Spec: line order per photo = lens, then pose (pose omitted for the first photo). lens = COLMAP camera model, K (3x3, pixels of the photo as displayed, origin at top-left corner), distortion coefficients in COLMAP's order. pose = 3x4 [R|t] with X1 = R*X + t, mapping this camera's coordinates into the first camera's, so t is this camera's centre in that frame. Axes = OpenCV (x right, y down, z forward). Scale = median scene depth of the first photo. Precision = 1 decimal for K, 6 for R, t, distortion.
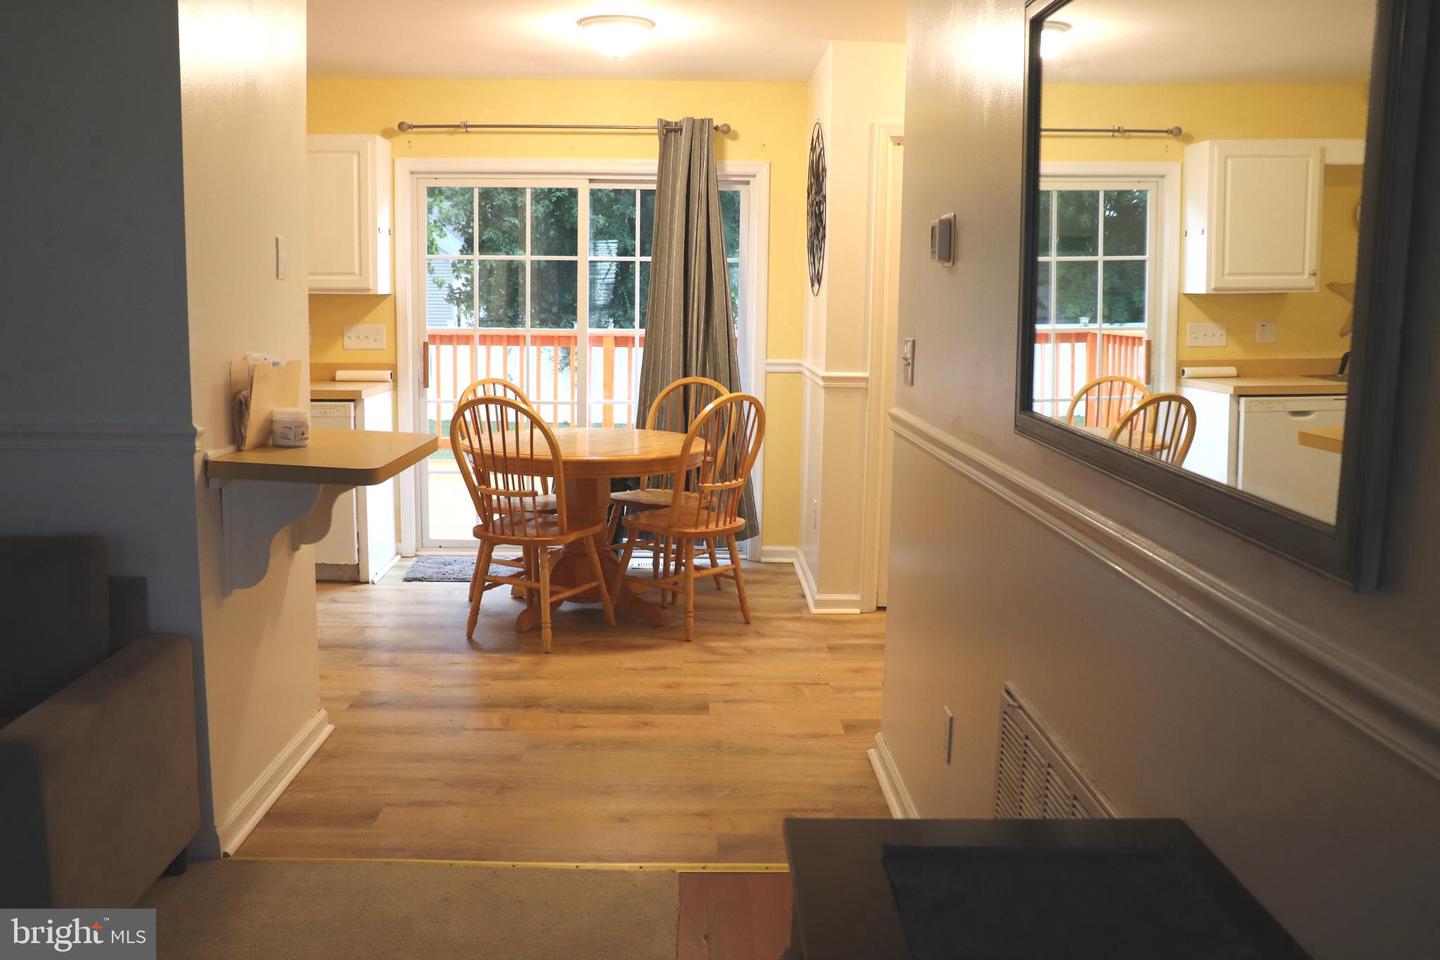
lens RADIAL K [[1198.7, 0, 717.2], [0, 1198.7, 478.5], [0, 0, 1]] dist [-0.174458, 0.153313]
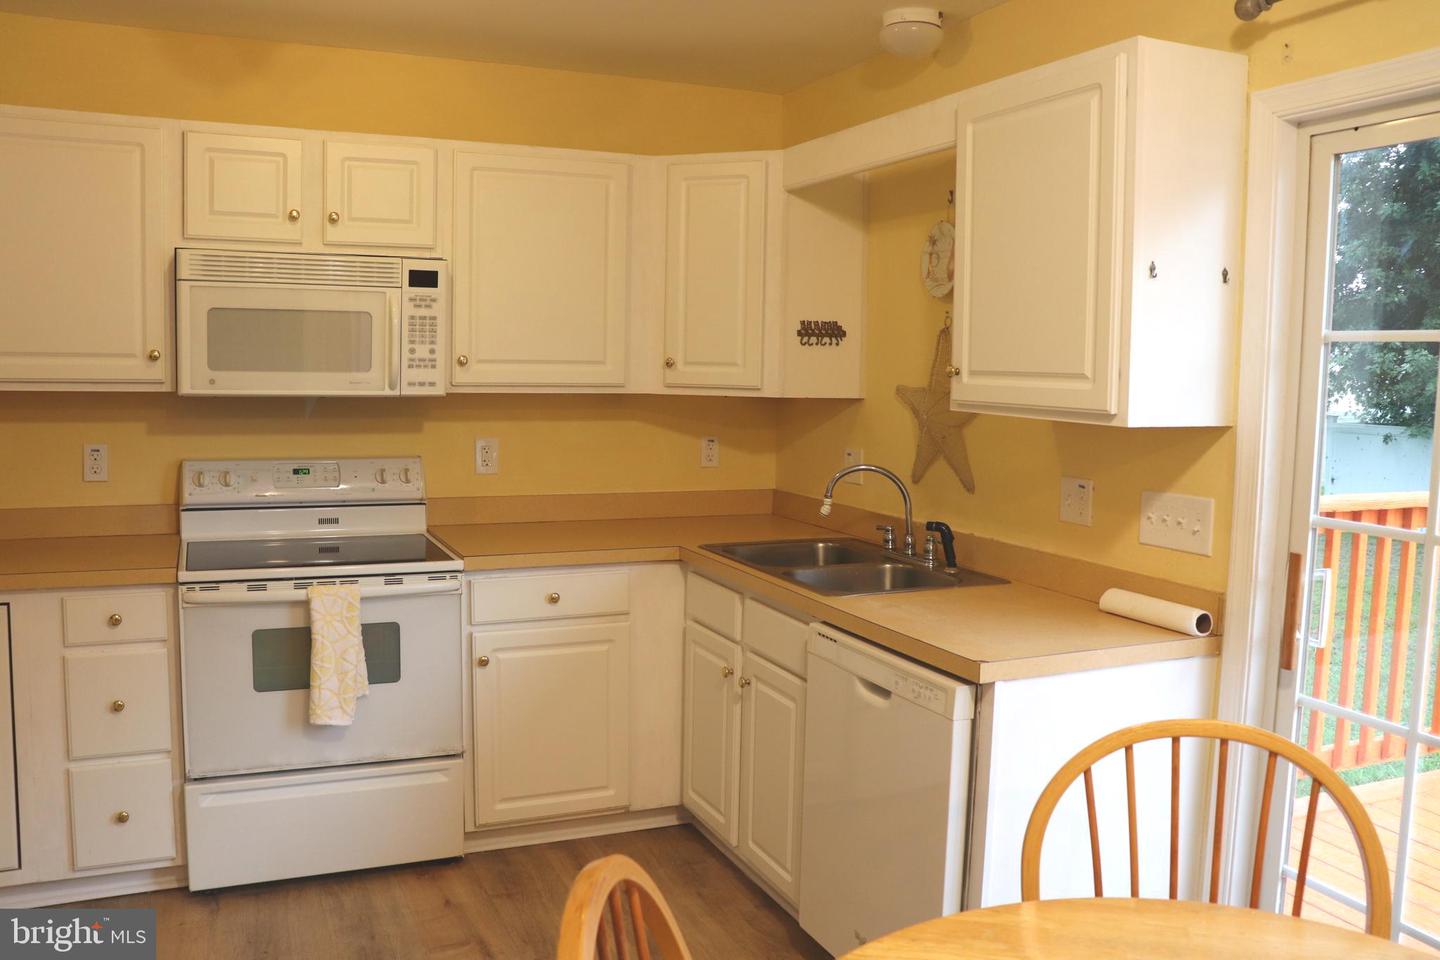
lens RADIAL K [[1198.7, 0, 719.6], [0, 1198.7, 479.2], [0, 0, 1]] dist [-0.174458, 0.153313]
pose [[0.382499, 0.084375, -0.920095, 0.031844], [-0.152108, 0.987985, 0.027367, -0.124211], [0.911349, 0.129486, 0.390737, 0.692413]]
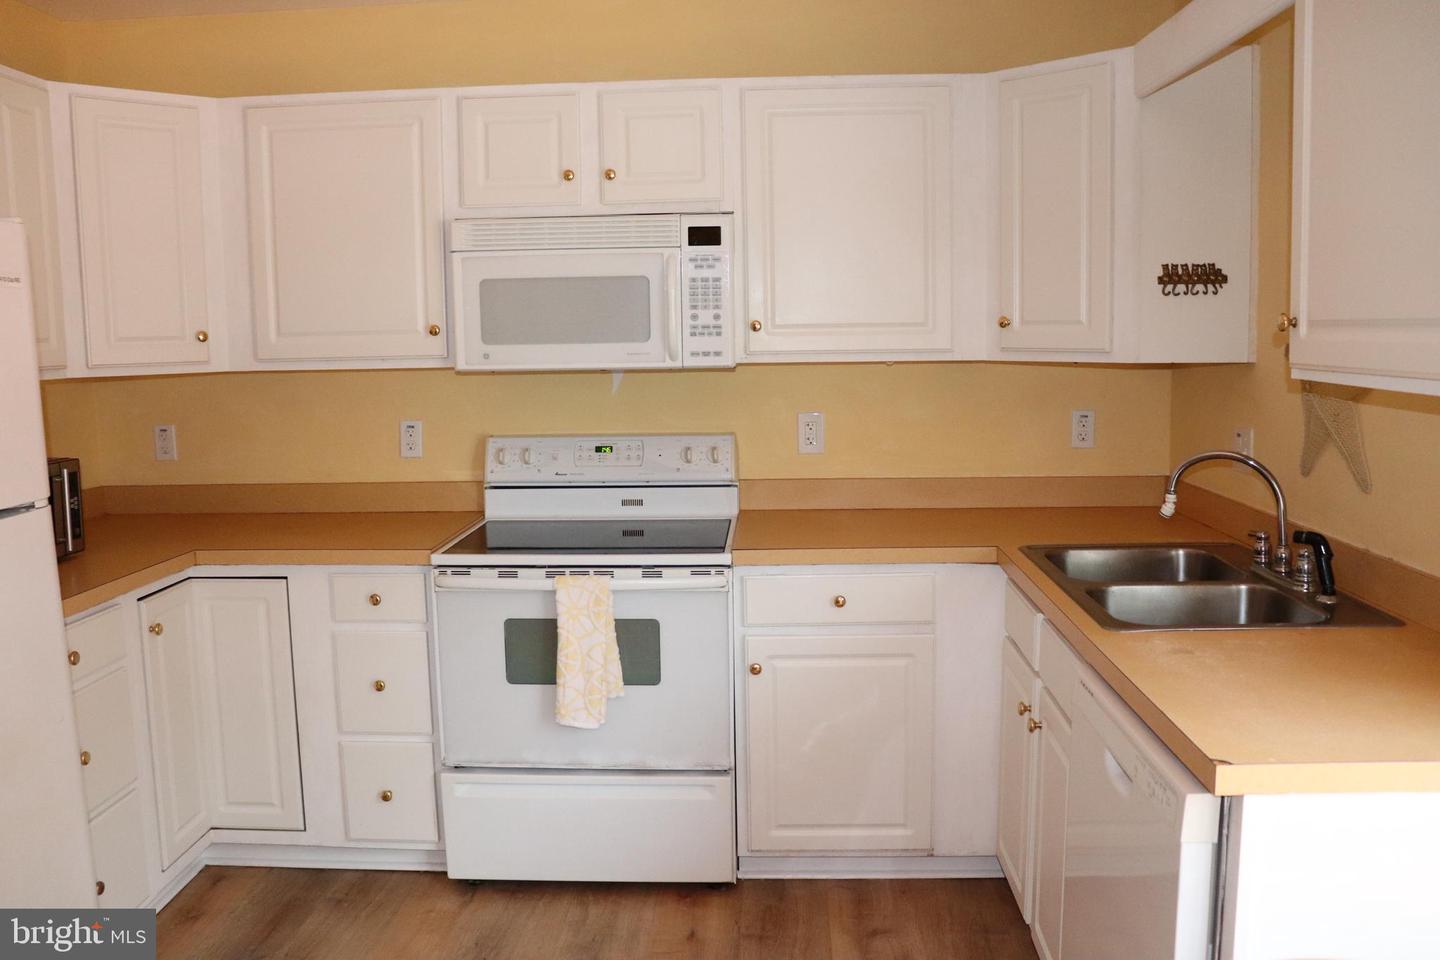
lens RADIAL K [[1198.7, 0, 718.3], [0, 1198.7, 478.3], [0, 0, 1]] dist [-0.174458, 0.153313]
pose [[-0.072902, 0.112247, -0.991003, -0.038282], [-0.133517, 0.983604, 0.121231, -0.143346], [0.988361, 0.141154, -0.056720, 0.826706]]
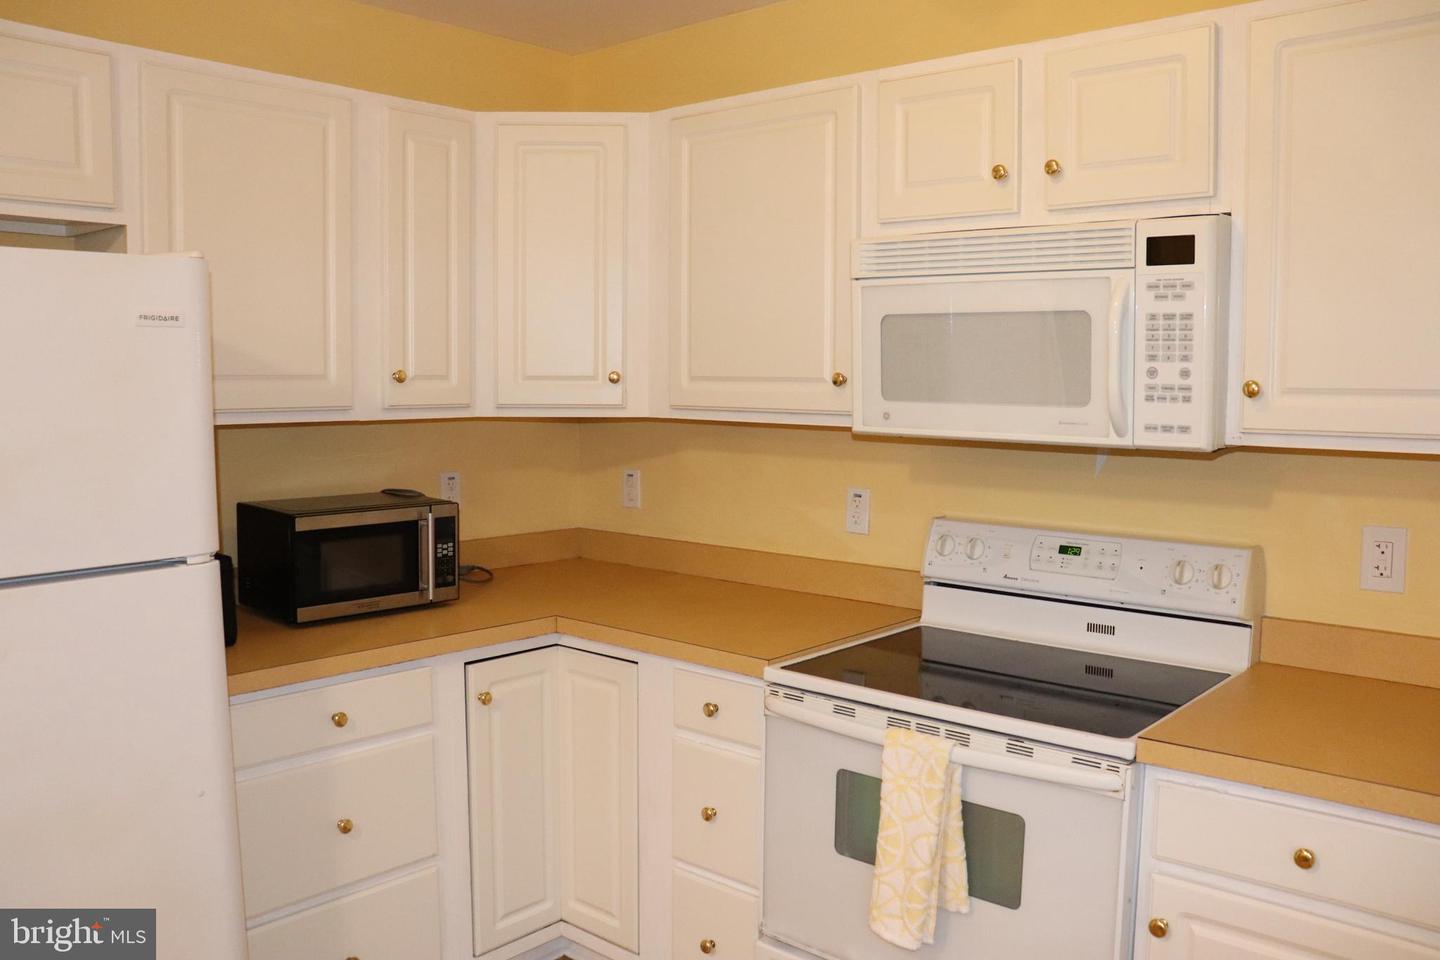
lens RADIAL K [[1198.7, 0, 714.7], [0, 1198.7, 476.4], [0, 0, 1]] dist [-0.174458, 0.153313]
pose [[-0.684854, 0.047826, -0.727109, -0.231823], [-0.120753, 0.976599, 0.177971, -0.164383], [0.718605, 0.209685, -0.663053, 0.920312]]
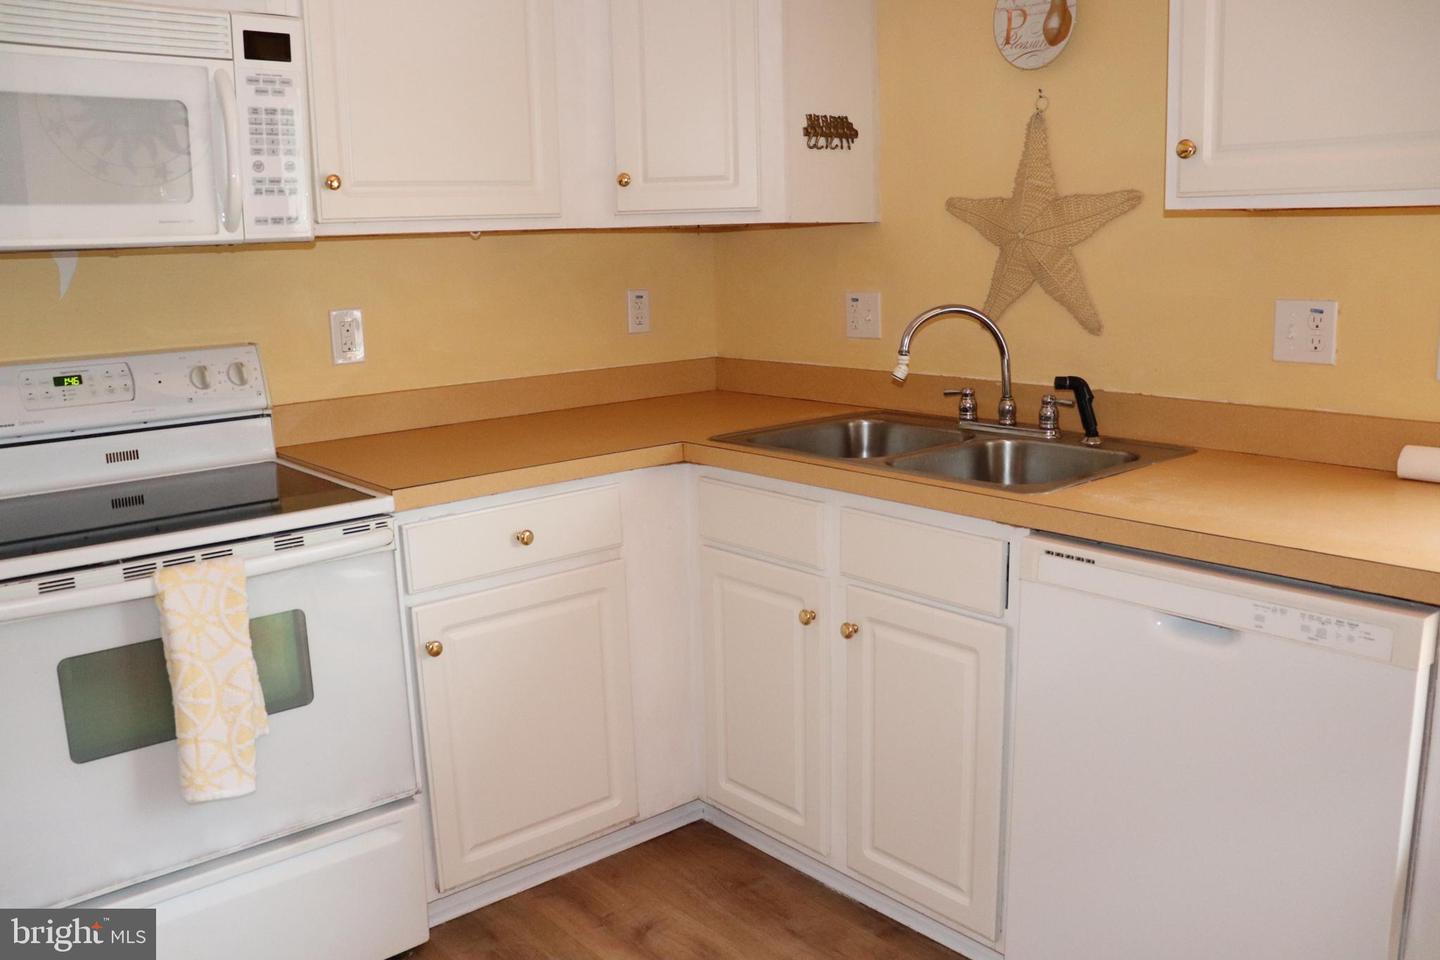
lens RADIAL K [[1198.7, 0, 726.0], [0, 1198.7, 482.8], [0, 0, 1]] dist [-0.174458, 0.153313]
pose [[0.633725, 0.123920, -0.763568, -0.203036], [-0.082010, 0.992285, 0.092974, -0.096559], [0.769199, 0.003701, 0.638999, 0.658805]]
